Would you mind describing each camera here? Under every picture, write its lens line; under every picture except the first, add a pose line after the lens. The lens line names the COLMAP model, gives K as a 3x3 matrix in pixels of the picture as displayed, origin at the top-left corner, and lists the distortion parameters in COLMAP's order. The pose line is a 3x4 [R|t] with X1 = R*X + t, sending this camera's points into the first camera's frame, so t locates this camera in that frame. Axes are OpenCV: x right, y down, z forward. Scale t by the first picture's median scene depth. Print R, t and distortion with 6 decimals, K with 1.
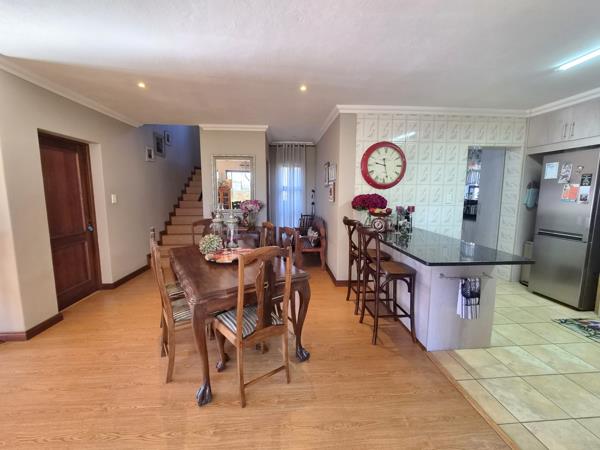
lens RADIAL K [[246.0, 0, 297.2], [0, 246.0, 218.7], [0, 0, 1]] dist [-0.000091, 0.000580]
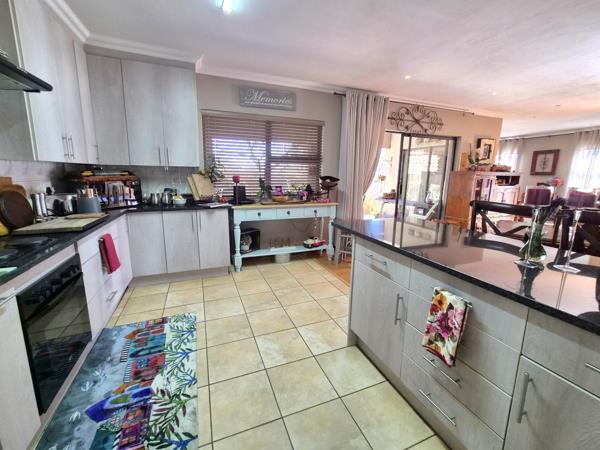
lens RADIAL K [[247.9, 0, 297.8], [0, 247.9, 219.0], [0, 0, 1]] dist [0.001562, 0.000402]
pose [[-0.951853, 0.040773, -0.303832, 0.894893], [-0.051377, 0.955879, 0.289232, -0.091646], [0.302219, 0.290916, -0.907762, 1.204721]]
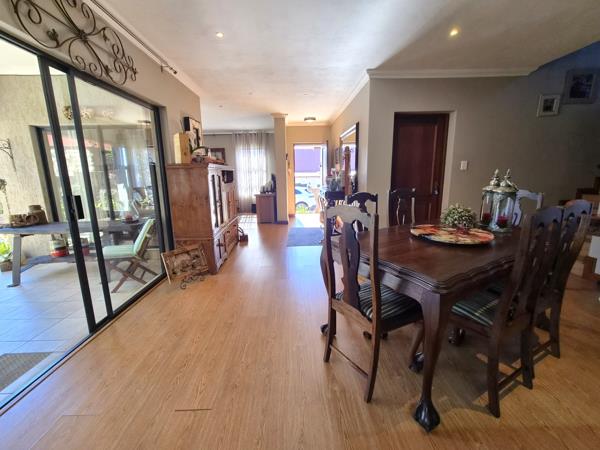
lens RADIAL K [[247.9, 0, 297.8], [0, 247.9, 219.0], [0, 0, 1]] dist [0.001562, 0.000402]
pose [[-0.044151, 0.179743, -0.982722, 0.376432], [-0.095095, 0.978459, 0.183236, 0.012859], [0.994489, 0.101542, -0.026107, 0.476660]]
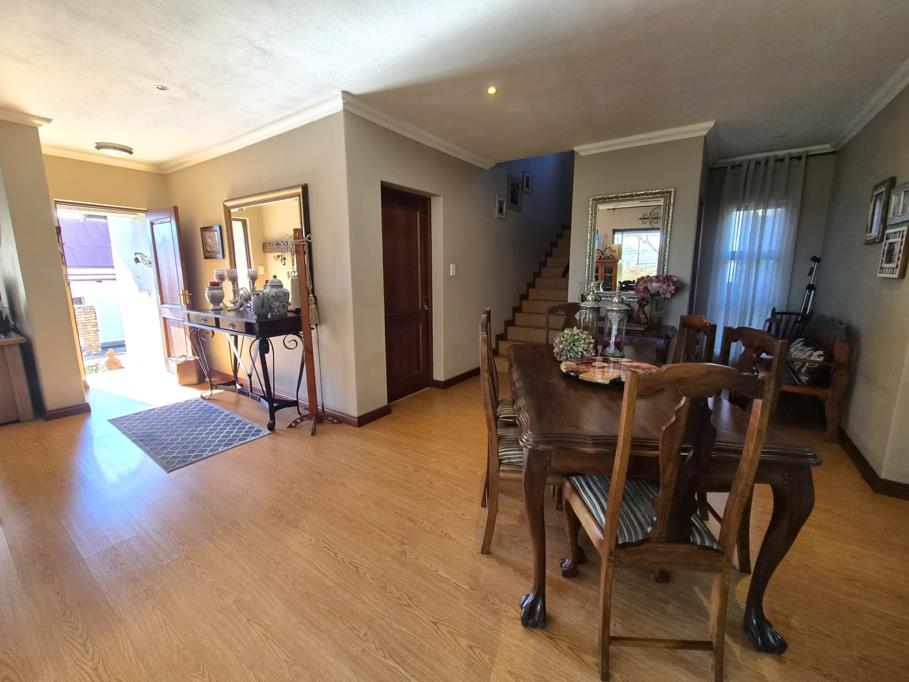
lens RADIAL K [[372.8, 0, 450.3], [0, 372.8, 331.5], [0, 0, 1]] dist [-0.000091, 0.000580]
pose [[0.777983, 0.100829, -0.620142, -0.037181], [-0.068257, 0.994761, 0.076108, 0.022809], [0.624567, -0.016882, 0.780789, 0.135477]]
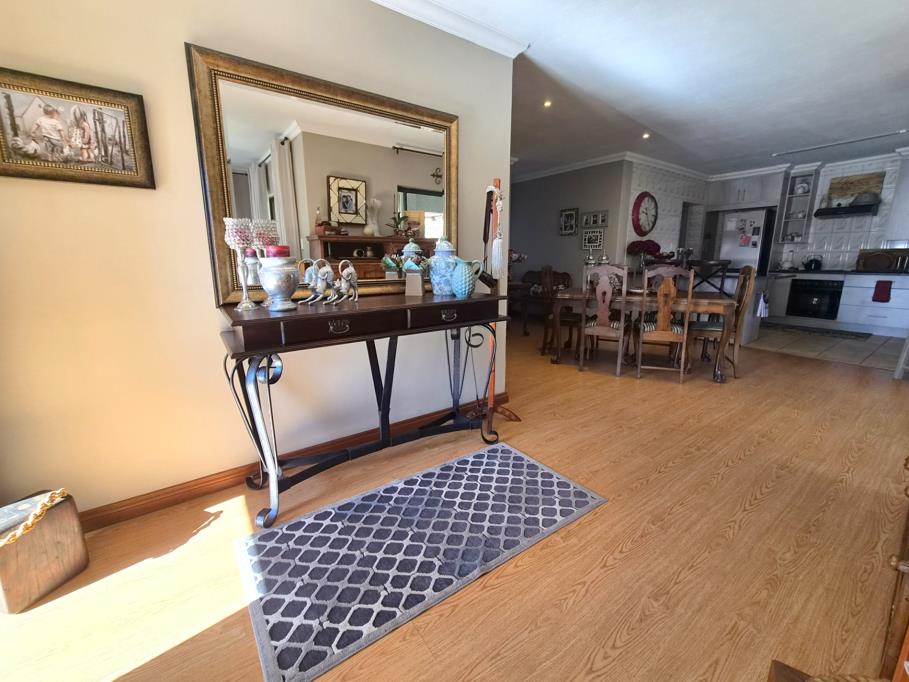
lens RADIAL K [[375.6, 0, 451.2], [0, 375.6, 331.9], [0, 0, 1]] dist [0.001562, 0.000402]
pose [[0.850307, -0.108196, 0.515046, -1.508527], [0.066934, 0.992925, 0.098080, 0.091378], [-0.522014, -0.048923, 0.851533, 0.010731]]
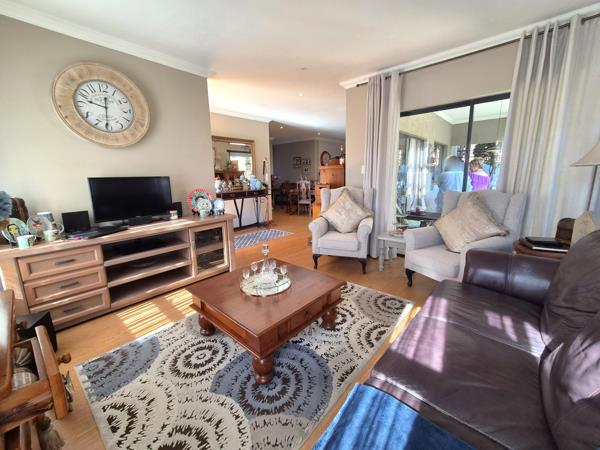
lens RADIAL K [[246.0, 0, 297.2], [0, 246.0, 218.7], [0, 0, 1]] dist [-0.000091, 0.000580]
pose [[0.711076, -0.138930, 0.689253, -2.194952], [0.100517, 0.990302, 0.095912, 0.167076], [-0.695894, 0.001081, 0.718144, -0.891555]]
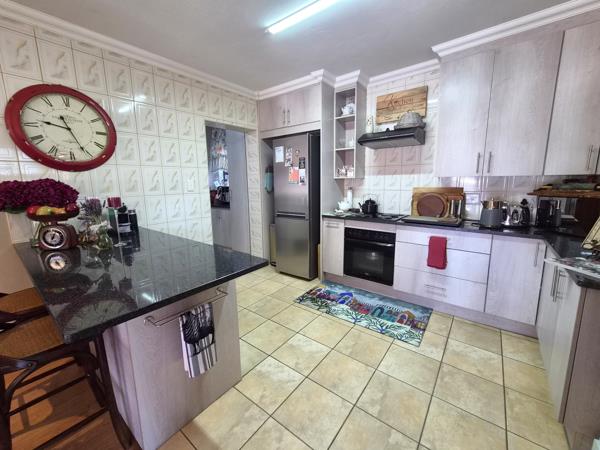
lens RADIAL K [[246.0, 0, 297.2], [0, 246.0, 218.7], [0, 0, 1]] dist [-0.000091, 0.000580]
pose [[0.667366, -0.127760, 0.733689, 0.310869], [0.102615, 0.991553, 0.079324, -0.002500], [-0.737626, 0.022349, 0.674839, 0.271360]]
